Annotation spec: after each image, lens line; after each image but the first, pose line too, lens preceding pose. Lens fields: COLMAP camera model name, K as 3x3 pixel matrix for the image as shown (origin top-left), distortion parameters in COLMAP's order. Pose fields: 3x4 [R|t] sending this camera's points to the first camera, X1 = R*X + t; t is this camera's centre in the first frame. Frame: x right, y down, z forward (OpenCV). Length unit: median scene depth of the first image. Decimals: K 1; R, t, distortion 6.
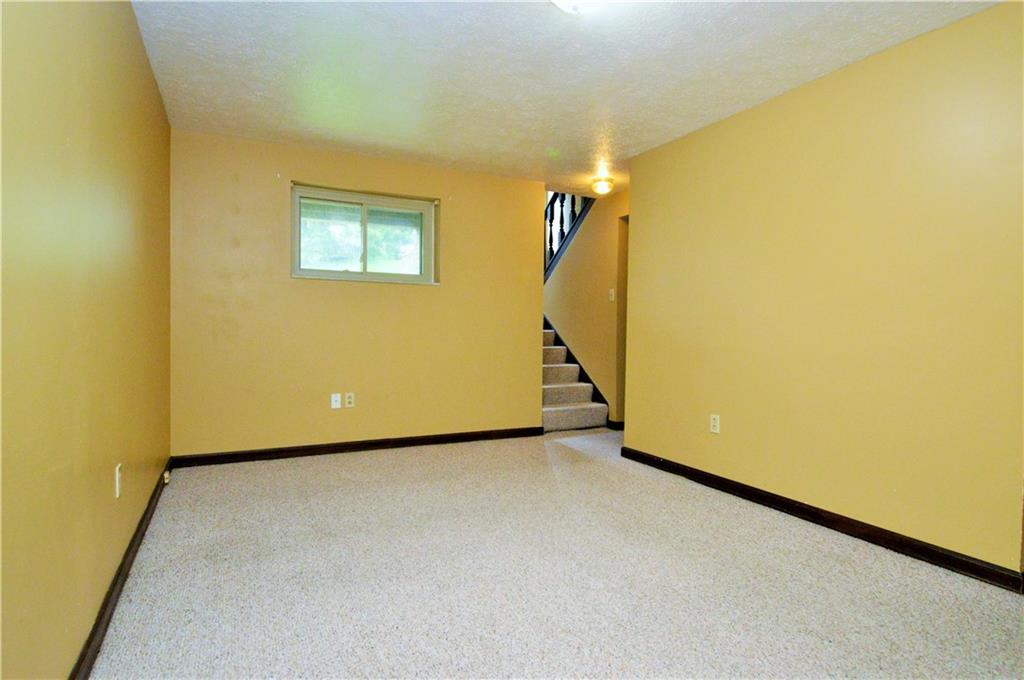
lens RADIAL K [[553.0, 0, 508.8], [0, 553.0, 331.3], [0, 0, 1]] dist [0.029372, -0.038086]
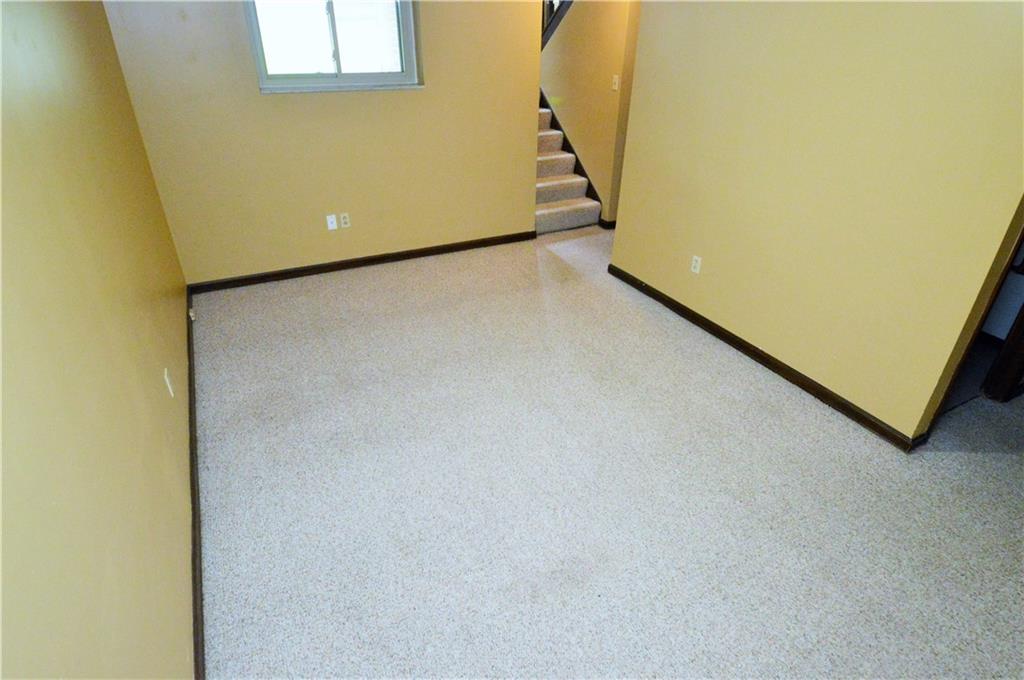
lens RADIAL K [[553.0, 0, 509.8], [0, 553.0, 336.8], [0, 0, 1]] dist [0.029372, -0.038086]
pose [[0.999930, -0.008592, 0.008139, 0.005122], [0.003474, 0.870505, 0.492146, -0.268990], [-0.011314, -0.492084, 0.870474, 0.013619]]
